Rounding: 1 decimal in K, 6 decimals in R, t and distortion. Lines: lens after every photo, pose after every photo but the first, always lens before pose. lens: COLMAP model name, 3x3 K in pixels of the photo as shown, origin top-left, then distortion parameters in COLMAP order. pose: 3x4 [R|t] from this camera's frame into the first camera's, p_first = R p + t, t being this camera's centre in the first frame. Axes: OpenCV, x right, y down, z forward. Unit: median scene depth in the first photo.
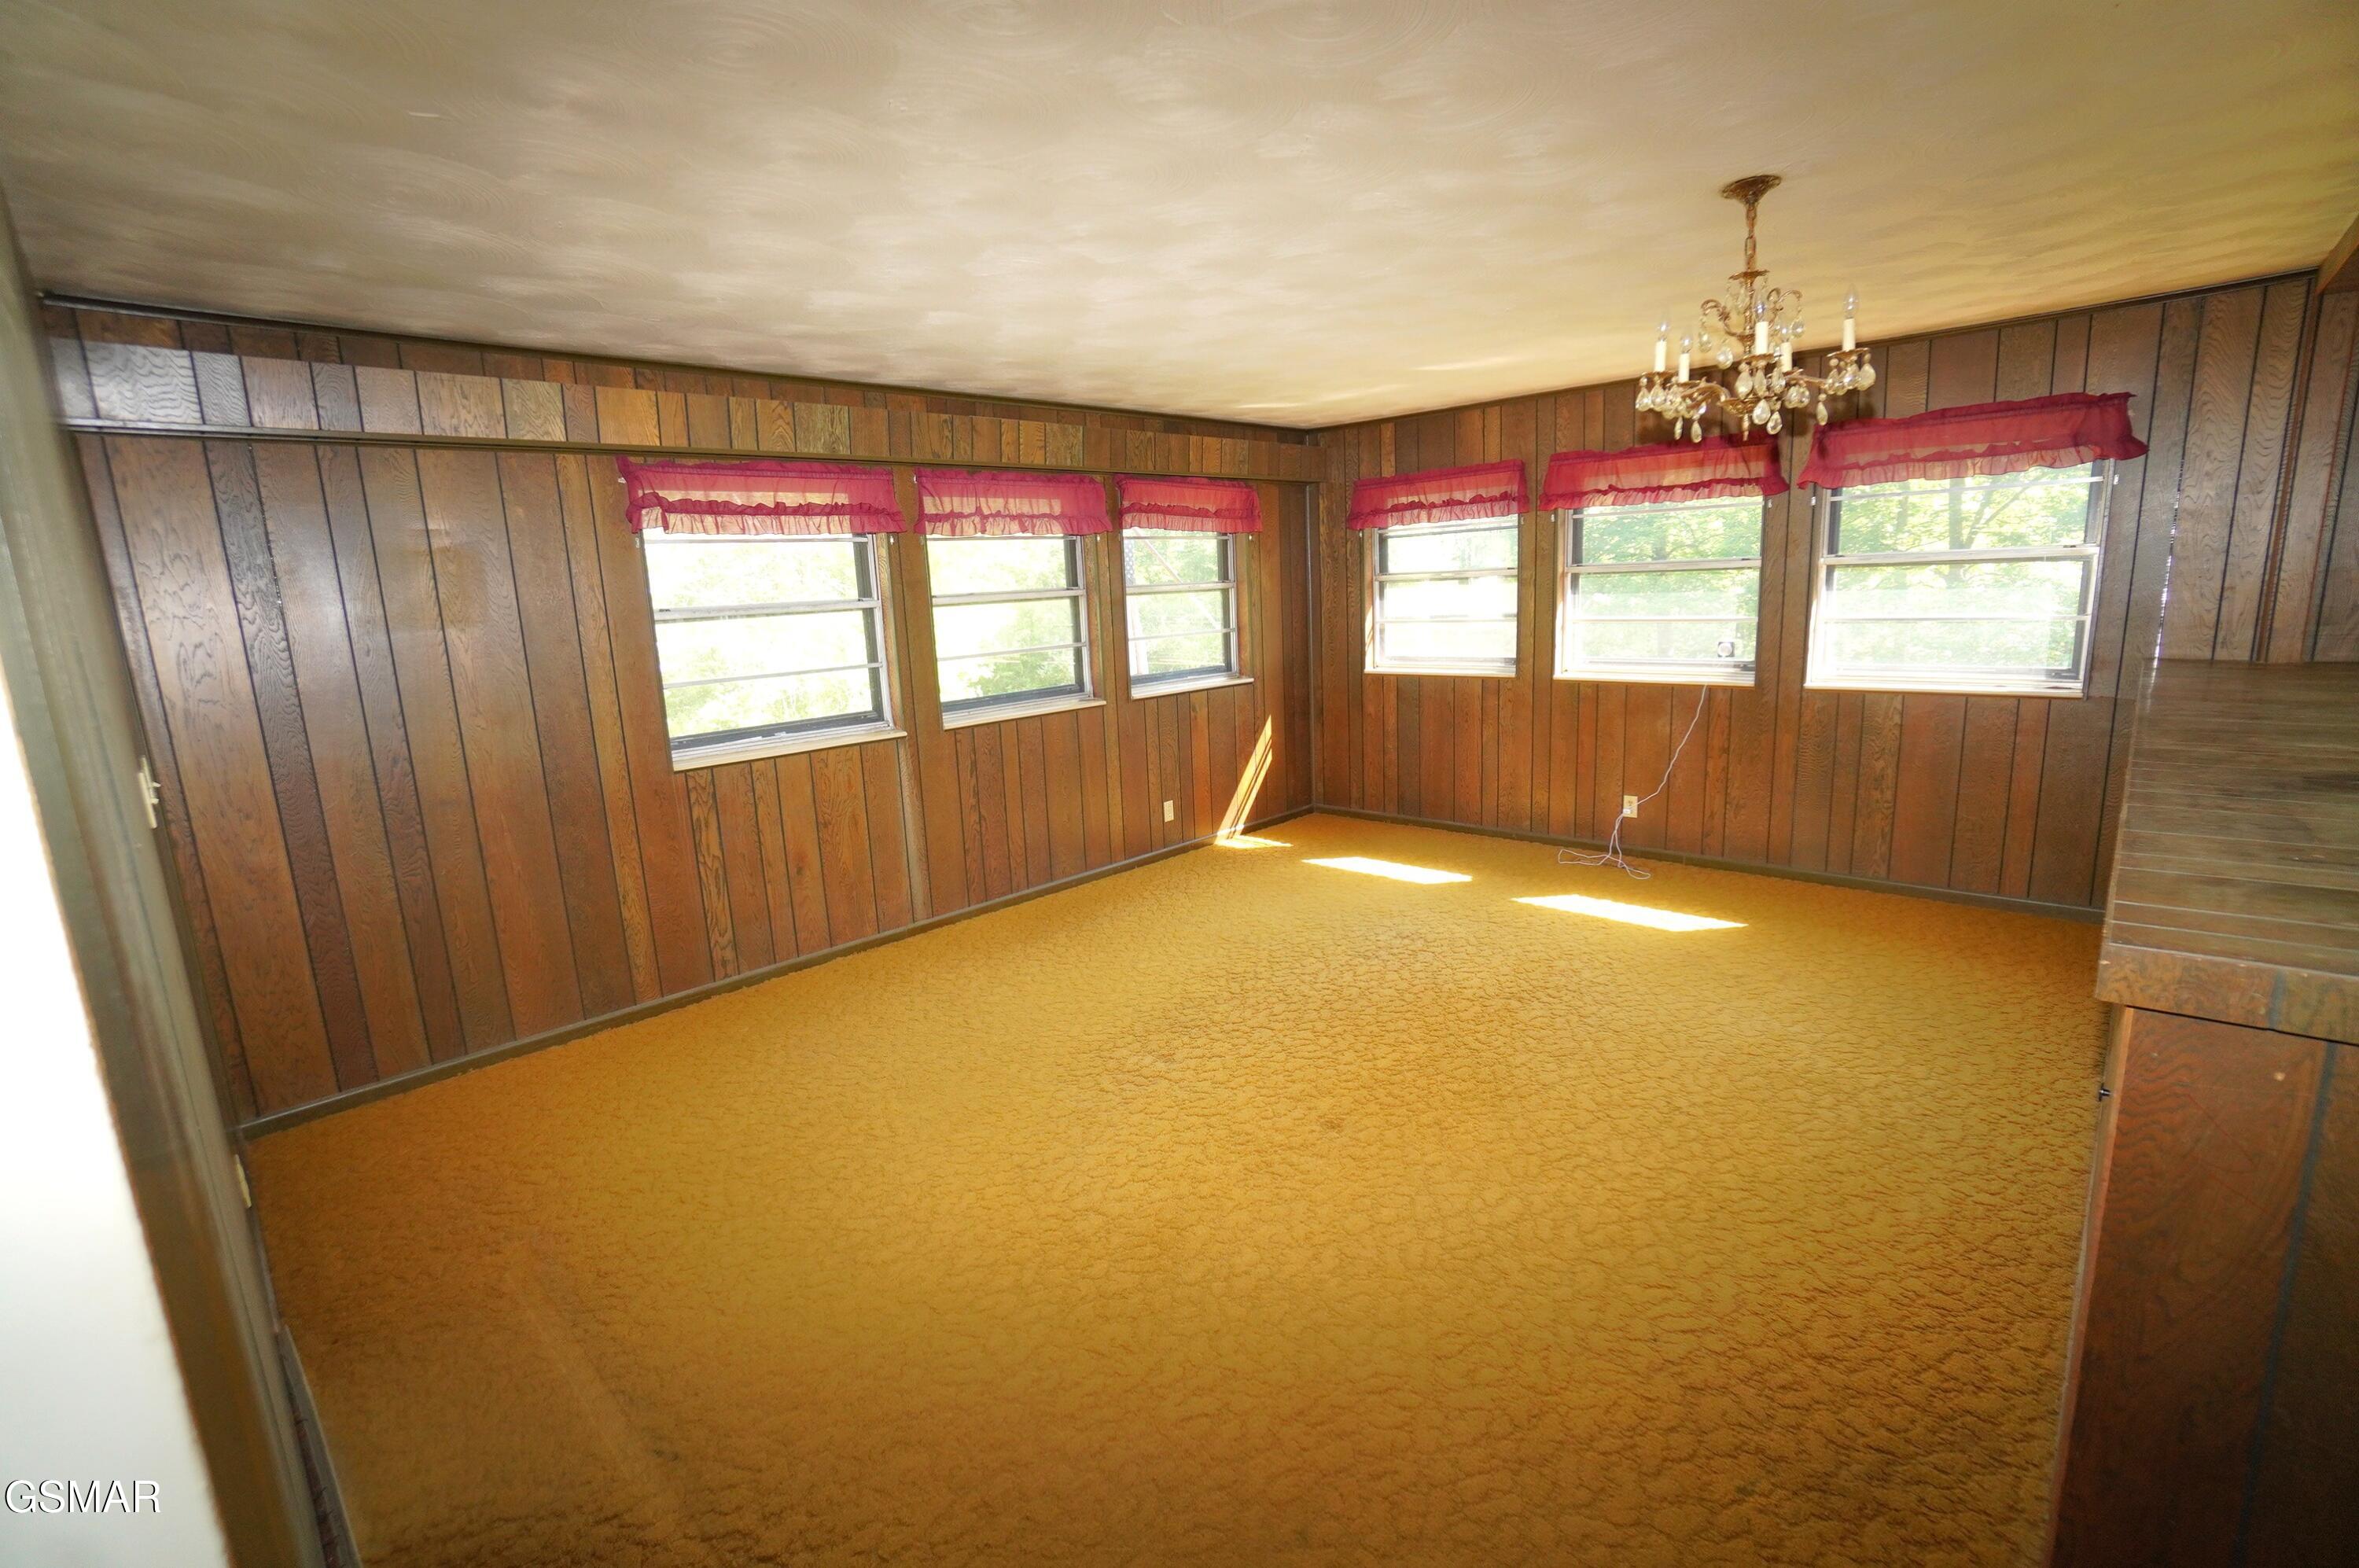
lens RADIAL K [[1039.1, 0, 1171.0], [0, 1039.1, 783.5], [0, 0, 1]] dist [-0.063522, 0.018688]
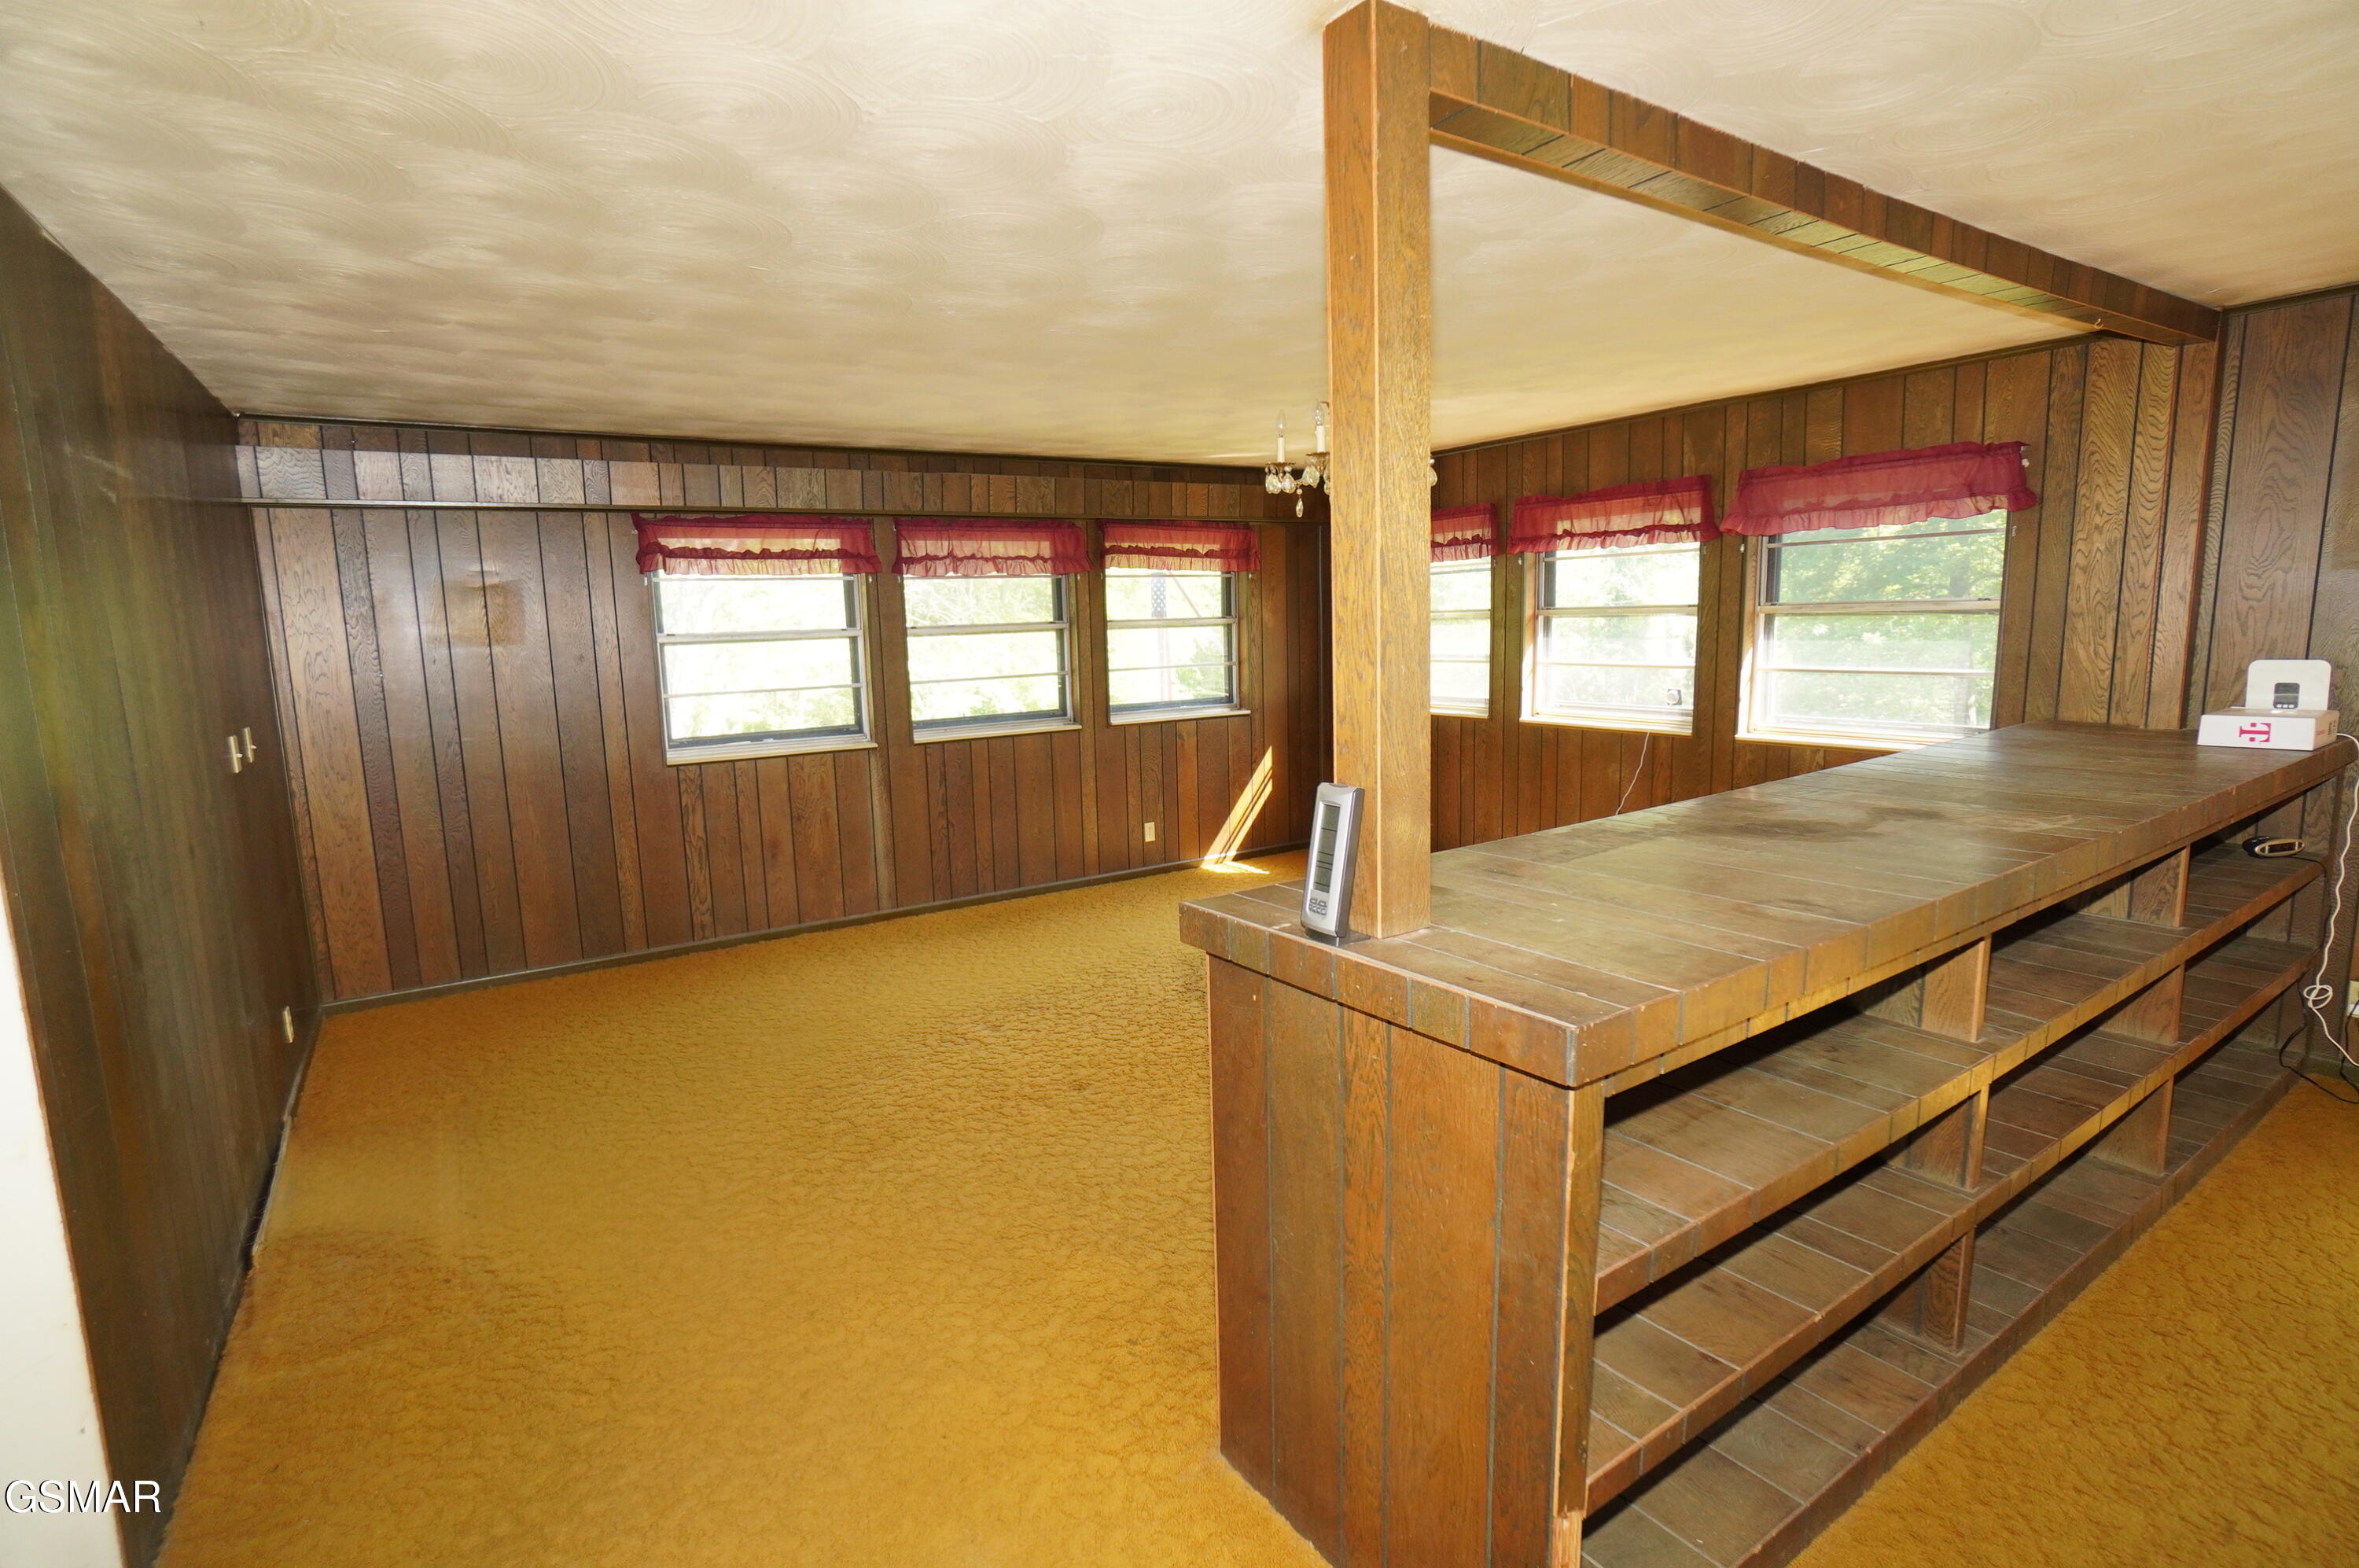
lens RADIAL K [[1137.7, 0, 1179.5], [0, 1137.7, 784.0], [0, 0, 1]] dist [-0.041429, 0.000701]
pose [[0.975448, 0.051752, -0.214064, 0.349714], [-0.059102, 0.997857, -0.028071, 0.010687], [0.212153, 0.040034, 0.976416, -0.166335]]
